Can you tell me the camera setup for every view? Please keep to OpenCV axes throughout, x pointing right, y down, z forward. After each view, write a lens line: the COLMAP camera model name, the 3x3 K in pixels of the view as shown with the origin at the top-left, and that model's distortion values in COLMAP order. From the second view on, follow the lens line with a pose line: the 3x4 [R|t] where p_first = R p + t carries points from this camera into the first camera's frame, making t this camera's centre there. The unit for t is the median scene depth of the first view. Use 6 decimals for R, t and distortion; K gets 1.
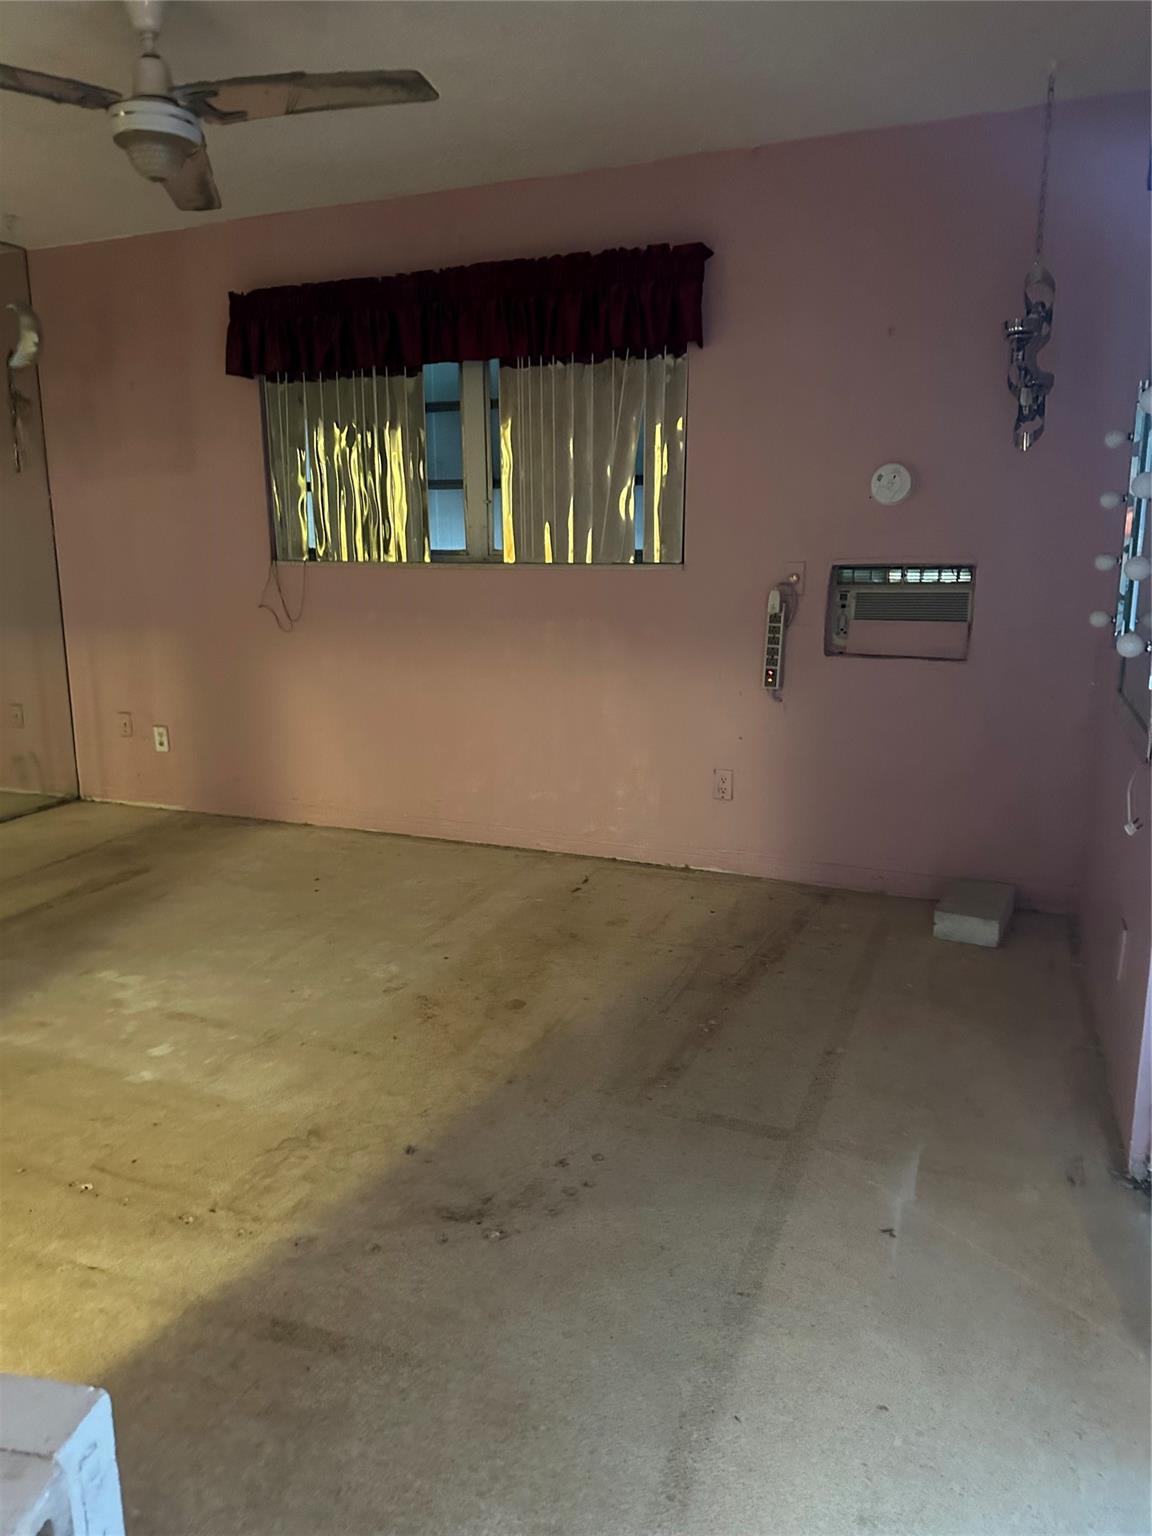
lens RADIAL K [[1064.9, 0, 569.7], [0, 1064.9, 763.4], [0, 0, 1]] dist [0.148896, -0.272650]
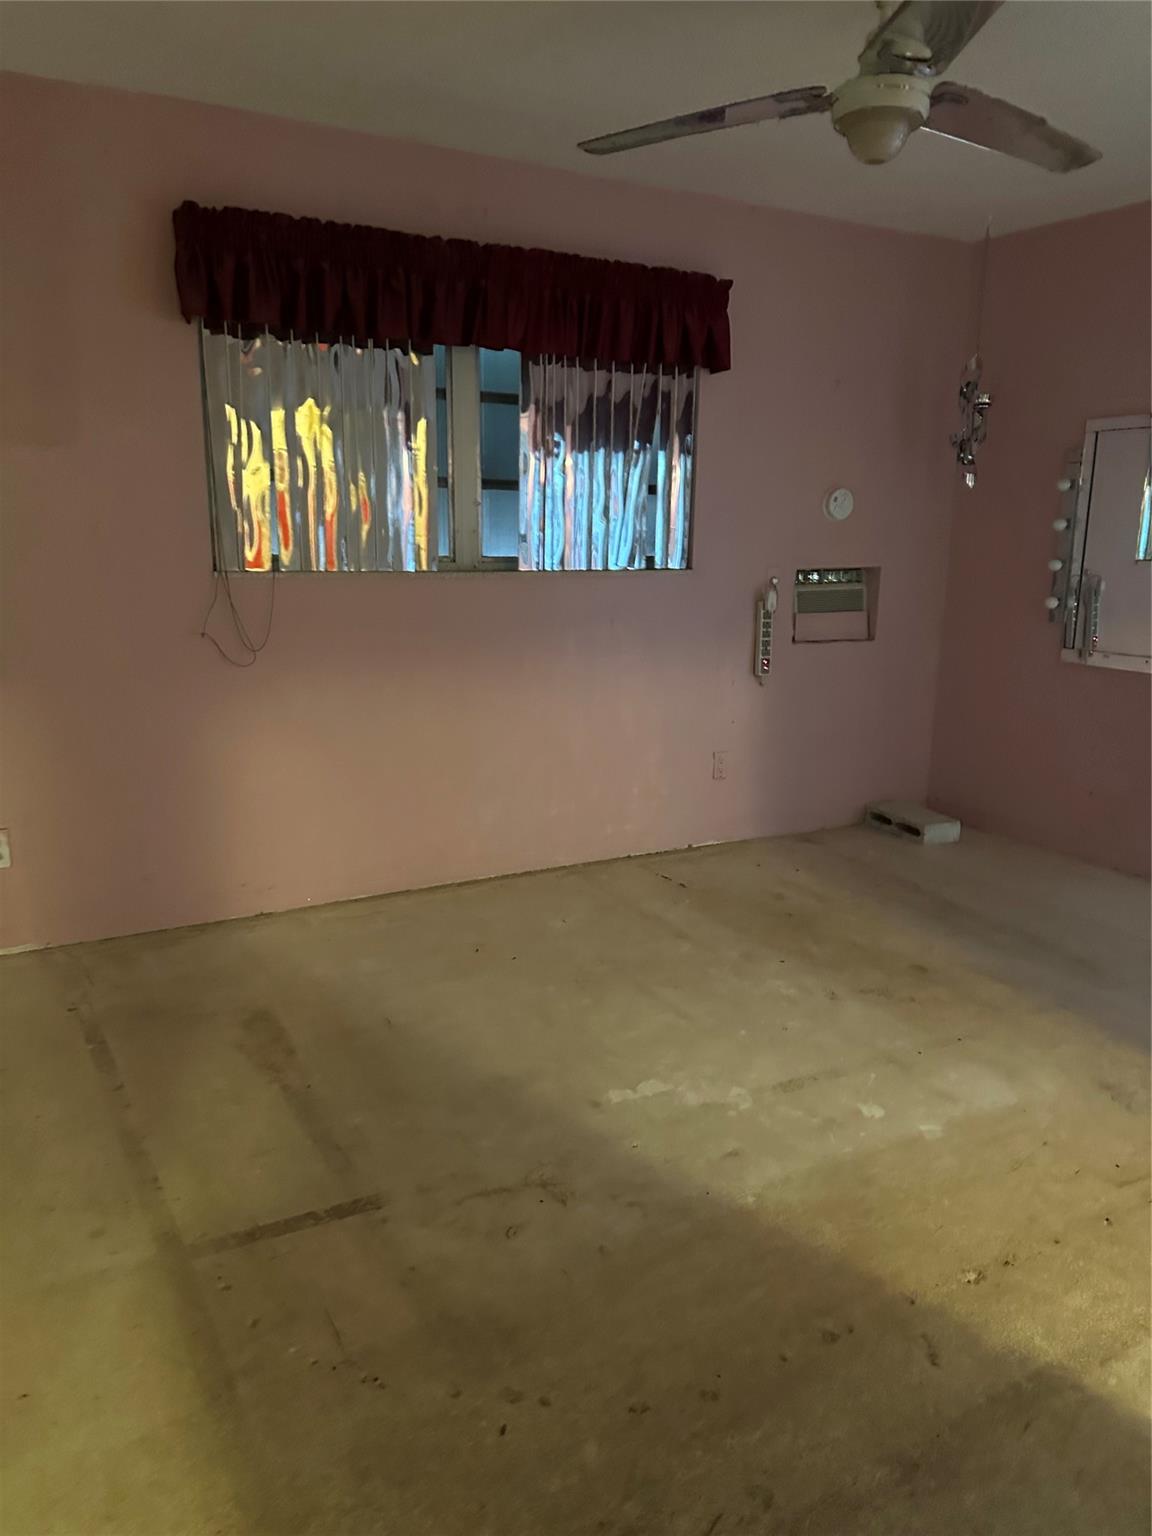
lens RADIAL K [[1064.9, 0, 569.7], [0, 1064.9, 763.4], [0, 0, 1]] dist [0.148896, -0.272650]
pose [[0.633513, -0.153594, 0.758334, -0.850912], [0.147380, 0.986109, 0.076607, -0.096270], [-0.759566, 0.063232, 0.647349, 0.413935]]
